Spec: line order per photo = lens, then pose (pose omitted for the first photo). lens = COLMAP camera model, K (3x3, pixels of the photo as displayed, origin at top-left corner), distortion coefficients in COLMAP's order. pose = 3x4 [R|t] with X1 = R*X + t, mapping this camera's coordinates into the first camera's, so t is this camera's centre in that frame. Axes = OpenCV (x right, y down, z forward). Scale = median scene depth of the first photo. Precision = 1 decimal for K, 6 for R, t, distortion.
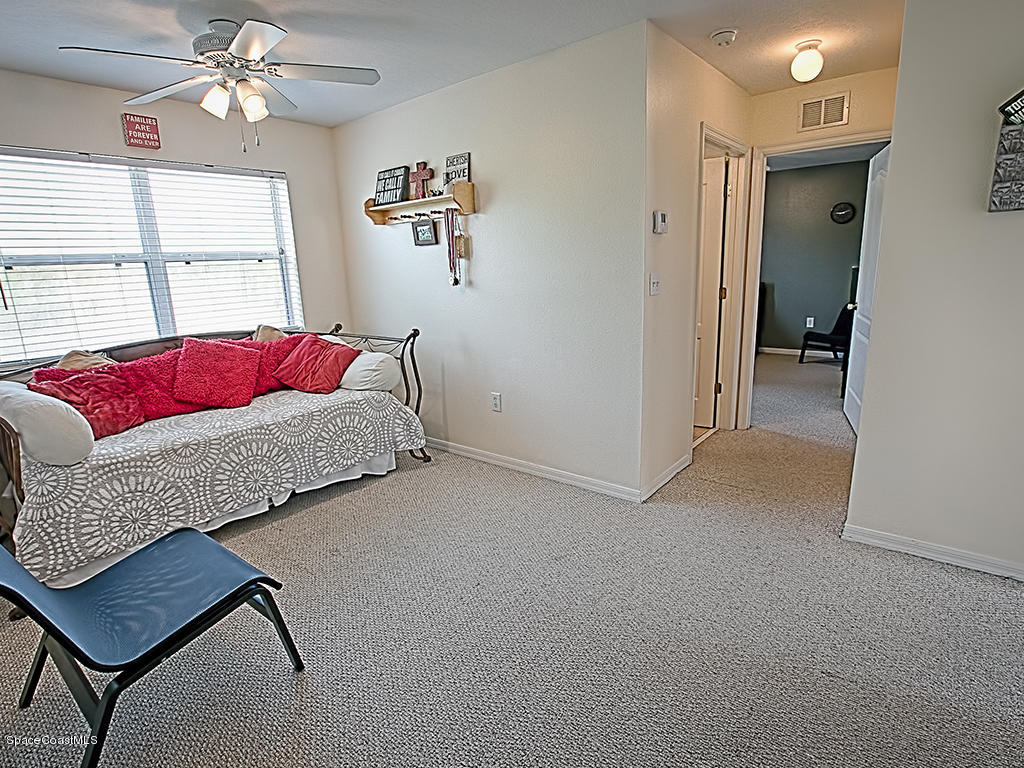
lens RADIAL K [[507.5, 0, 477.1], [0, 507.5, 381.4], [0, 0, 1]] dist [-0.000047, 0.000212]
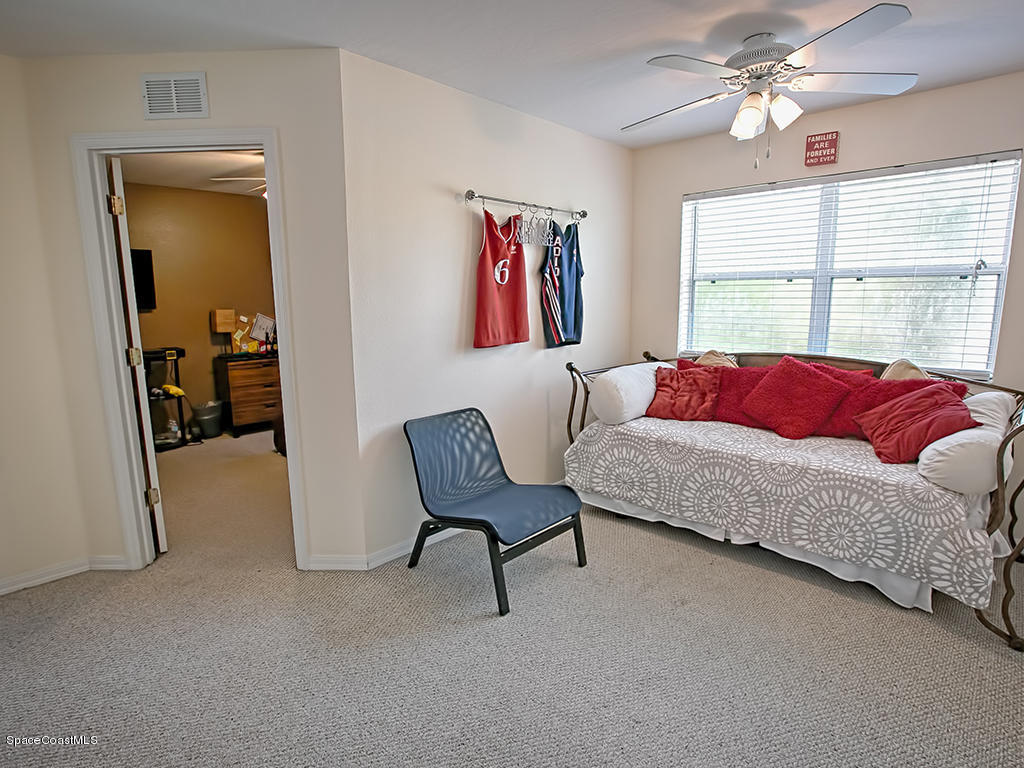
lens RADIAL K [[533.3, 0, 507.8], [0, 533.3, 391.0], [0, 0, 1]] dist [-0.062529, 0.030077]
pose [[0.013961, 0.219197, -0.975581, 0.424348], [-0.214089, 0.953705, 0.211218, -0.121200], [0.976714, 0.205912, 0.060243, 0.428451]]
